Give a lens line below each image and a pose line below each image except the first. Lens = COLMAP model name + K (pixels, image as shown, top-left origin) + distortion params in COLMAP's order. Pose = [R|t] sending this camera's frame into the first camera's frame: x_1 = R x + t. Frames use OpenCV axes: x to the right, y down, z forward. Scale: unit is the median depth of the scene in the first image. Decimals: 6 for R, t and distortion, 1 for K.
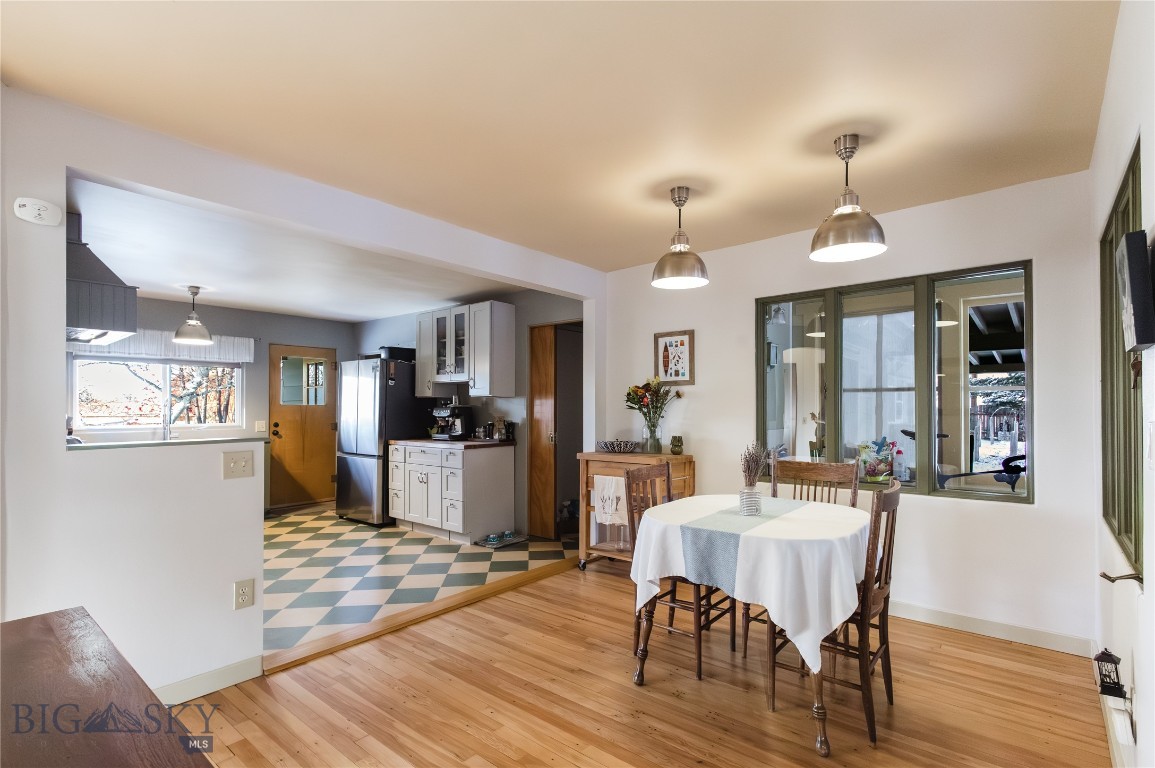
lens RADIAL K [[549.5, 0, 599.6], [0, 549.5, 412.0], [0, 0, 1]] dist [-0.000929, 0.000514]
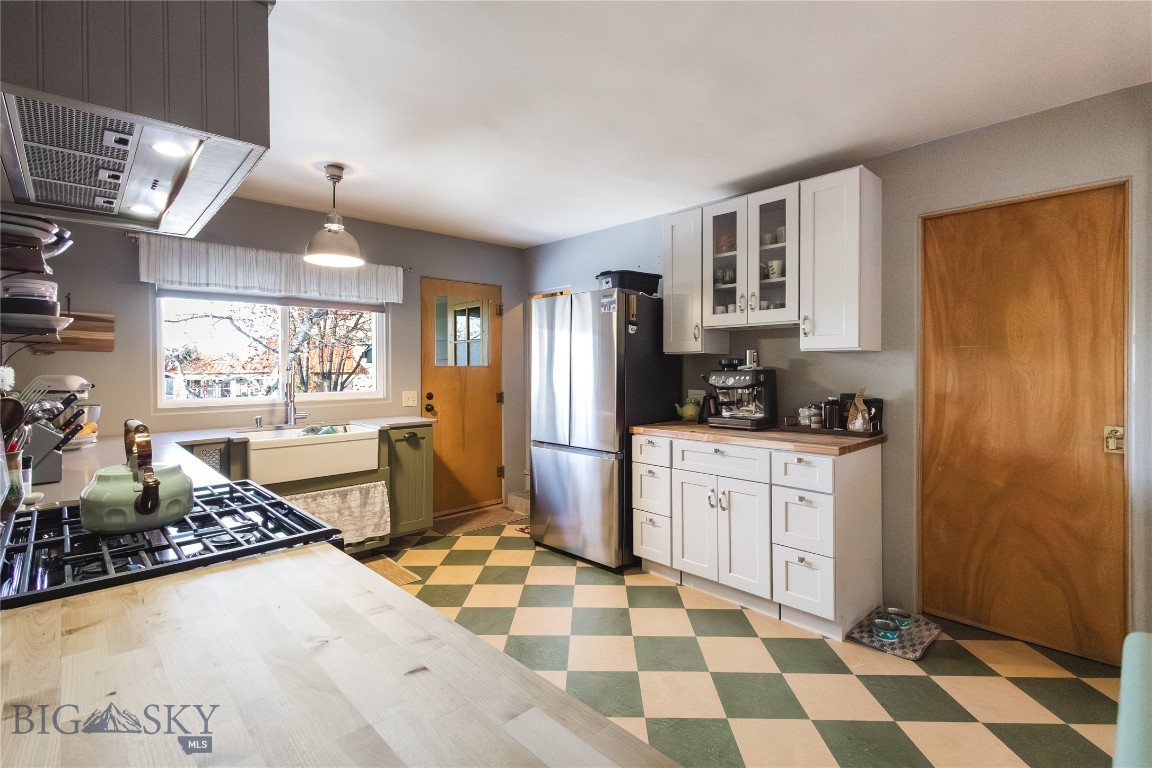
lens RADIAL K [[548.0, 0, 574.6], [0, 548.0, 379.2], [0, 0, 1]] dist [-0.000929, 0.000514]
pose [[0.988922, -0.000375, -0.148438, -0.358582], [0.003092, 0.999832, 0.018076, -0.010538], [0.148406, -0.018335, 0.988757, 0.410743]]
